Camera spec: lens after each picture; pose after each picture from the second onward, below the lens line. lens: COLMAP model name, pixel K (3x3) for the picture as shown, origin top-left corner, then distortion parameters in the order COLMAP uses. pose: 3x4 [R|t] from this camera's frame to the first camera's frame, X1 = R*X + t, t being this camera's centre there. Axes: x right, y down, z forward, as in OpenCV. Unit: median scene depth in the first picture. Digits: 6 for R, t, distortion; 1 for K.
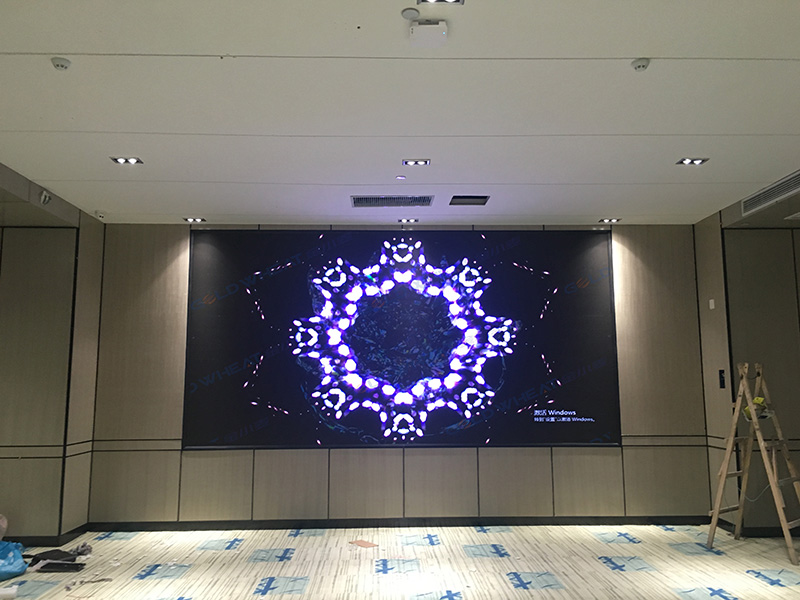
lens RADIAL K [[665.8, 0, 400.0], [0, 665.8, 300.0], [0, 0, 1]] dist [0.090039, -0.122986]
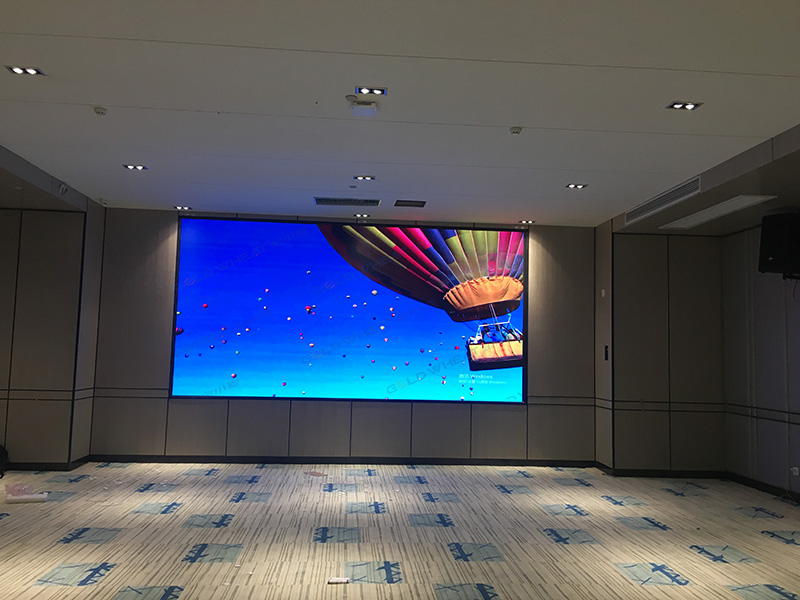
lens RADIAL K [[665.8, 0, 400.0], [0, 665.8, 300.0], [0, 0, 1]] dist [0.090039, -0.122986]
pose [[0.998369, 0.034074, 0.045809, 0.033911], [-0.036181, 0.998287, 0.045981, -0.026816], [-0.044163, -0.047563, 0.997891, -0.240383]]
